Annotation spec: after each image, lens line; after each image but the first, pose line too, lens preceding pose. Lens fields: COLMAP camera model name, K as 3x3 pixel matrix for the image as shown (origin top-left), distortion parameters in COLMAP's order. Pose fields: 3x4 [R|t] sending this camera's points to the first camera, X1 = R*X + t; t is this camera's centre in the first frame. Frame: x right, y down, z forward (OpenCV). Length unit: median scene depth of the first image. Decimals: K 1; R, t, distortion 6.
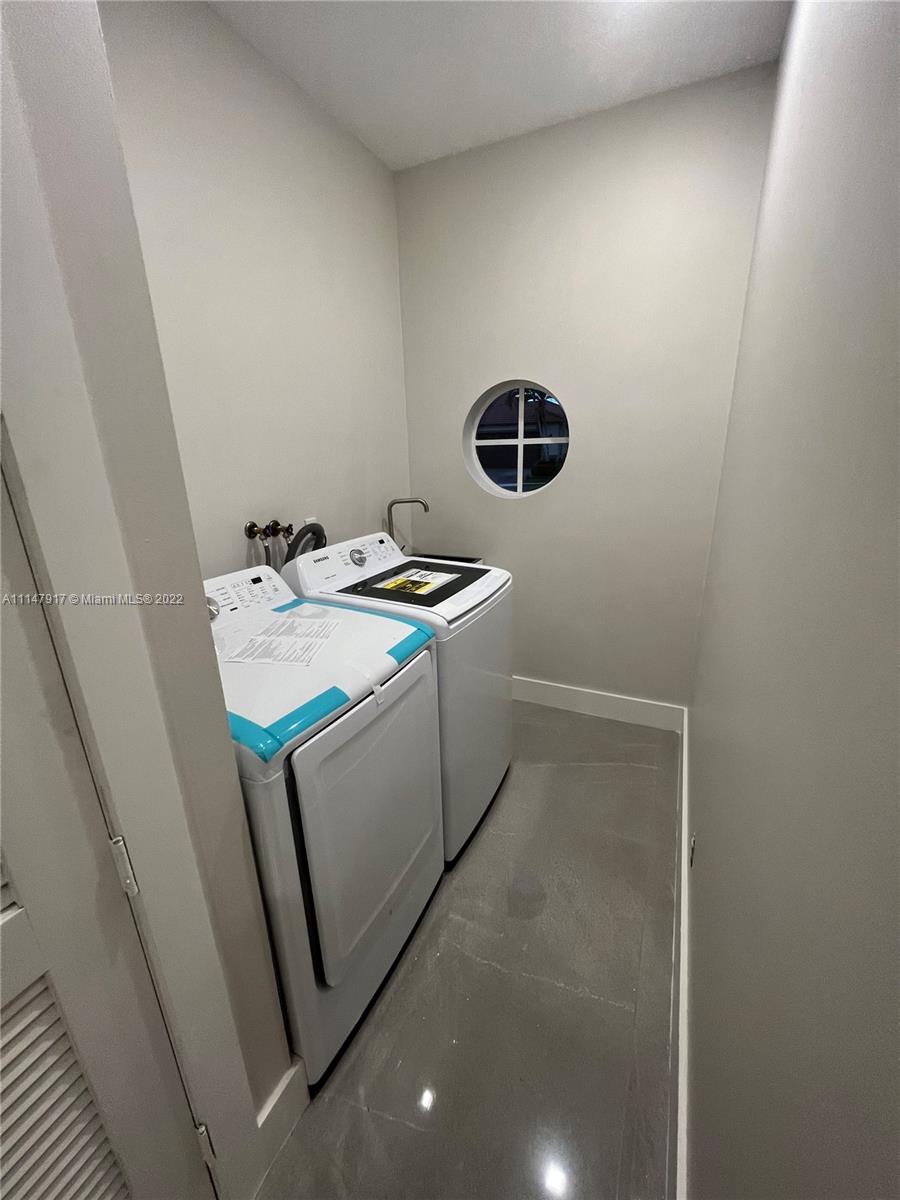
lens RADIAL K [[483.0, 0, 446.4], [0, 483.0, 605.5], [0, 0, 1]] dist [0.002062, 0.000546]
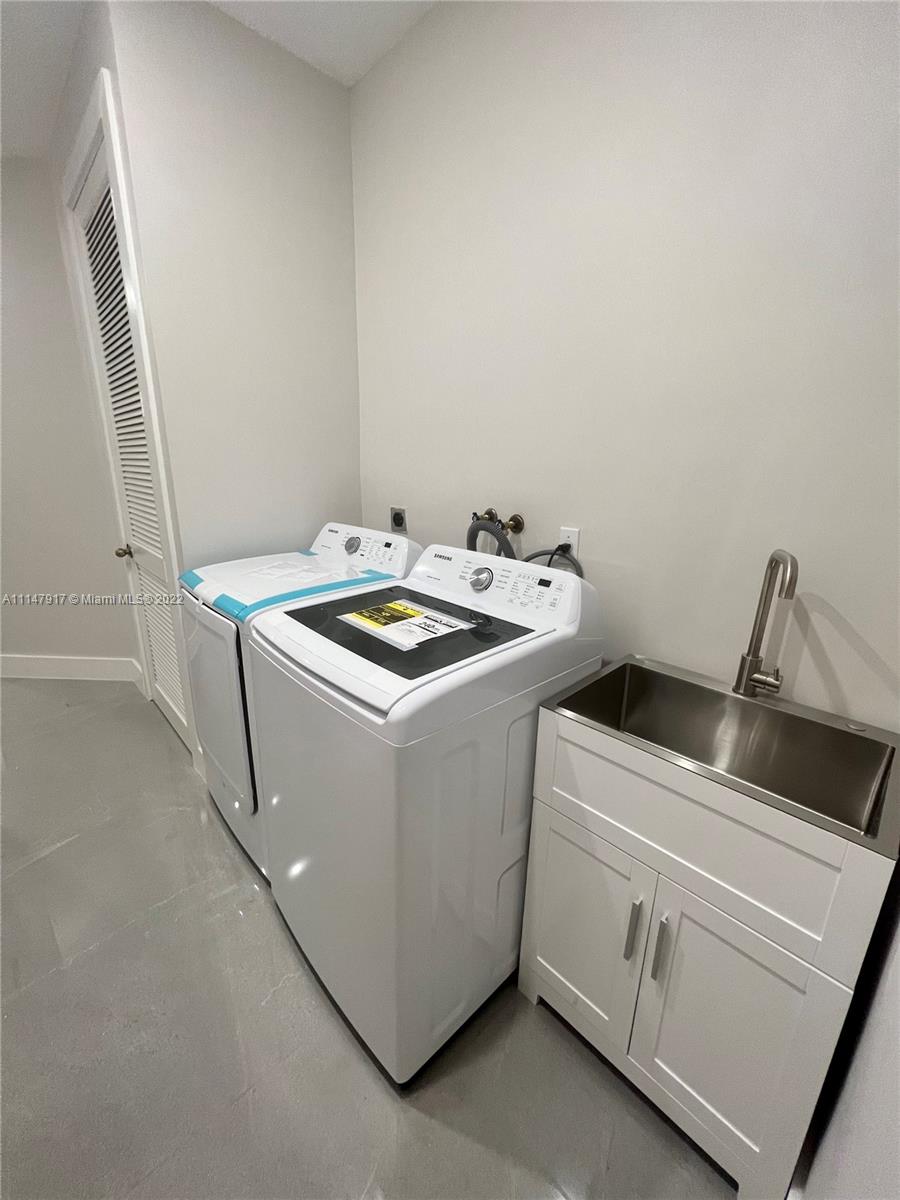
lens RADIAL K [[483.0, 0, 444.9], [0, 483.0, 590.8], [0, 0, 1]] dist [0.002062, 0.000546]
pose [[-0.357204, 0.271038, -0.893836, 0.524425], [-0.294483, 0.875483, 0.383157, -0.372787], [0.886389, 0.400085, -0.232910, 1.224837]]
